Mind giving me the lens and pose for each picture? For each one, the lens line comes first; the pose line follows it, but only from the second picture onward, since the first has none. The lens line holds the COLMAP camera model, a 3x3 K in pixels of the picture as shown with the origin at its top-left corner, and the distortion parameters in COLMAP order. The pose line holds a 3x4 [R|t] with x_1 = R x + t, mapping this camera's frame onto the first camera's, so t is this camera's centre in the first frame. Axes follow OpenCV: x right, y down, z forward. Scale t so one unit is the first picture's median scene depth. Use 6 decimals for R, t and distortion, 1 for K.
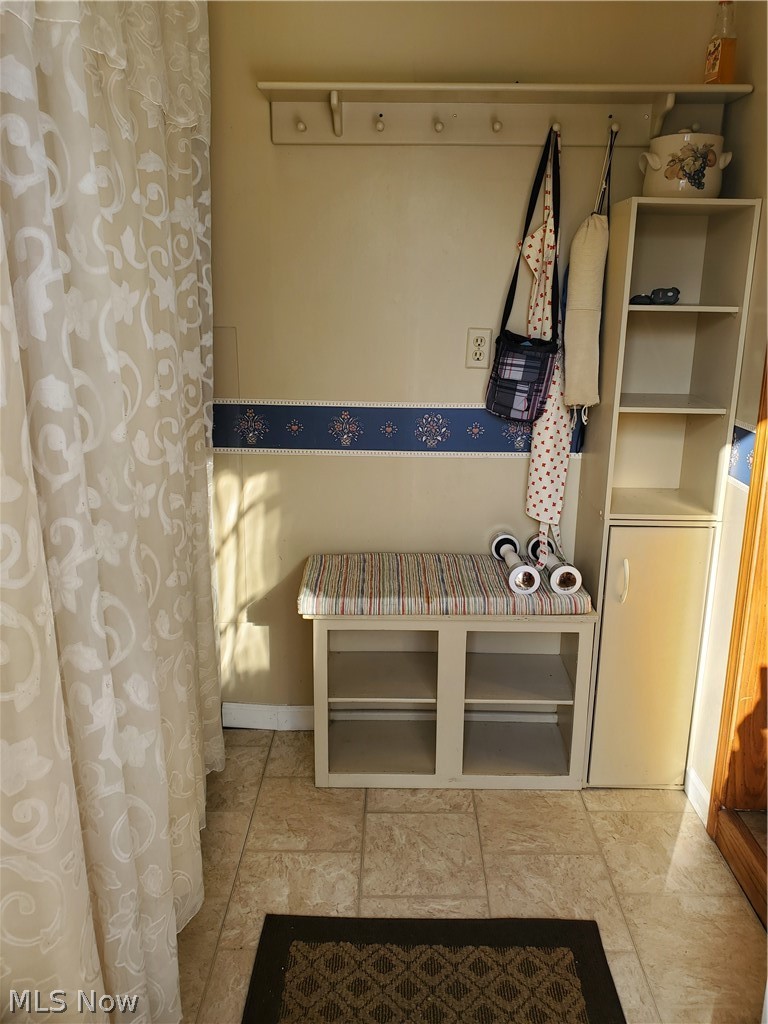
lens RADIAL K [[810.3, 0, 382.5], [0, 810.3, 510.2], [0, 0, 1]] dist [0.027562, -0.013893]
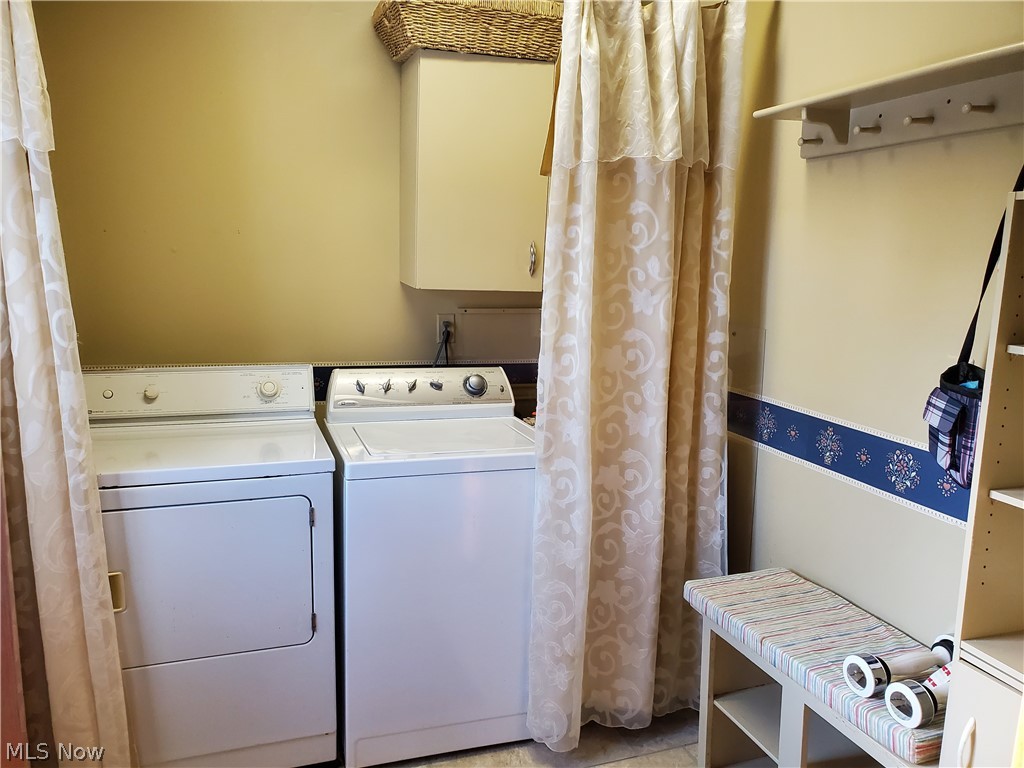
lens RADIAL K [[810.3, 0, 511.5], [0, 810.3, 387.7], [0, 0, 1]] dist [0.027562, -0.013893]
pose [[0.352933, 0.161204, -0.921657, 0.669415], [-0.271982, 0.960186, 0.063792, -0.125222], [0.895245, 0.228160, 0.382725, 0.313372]]
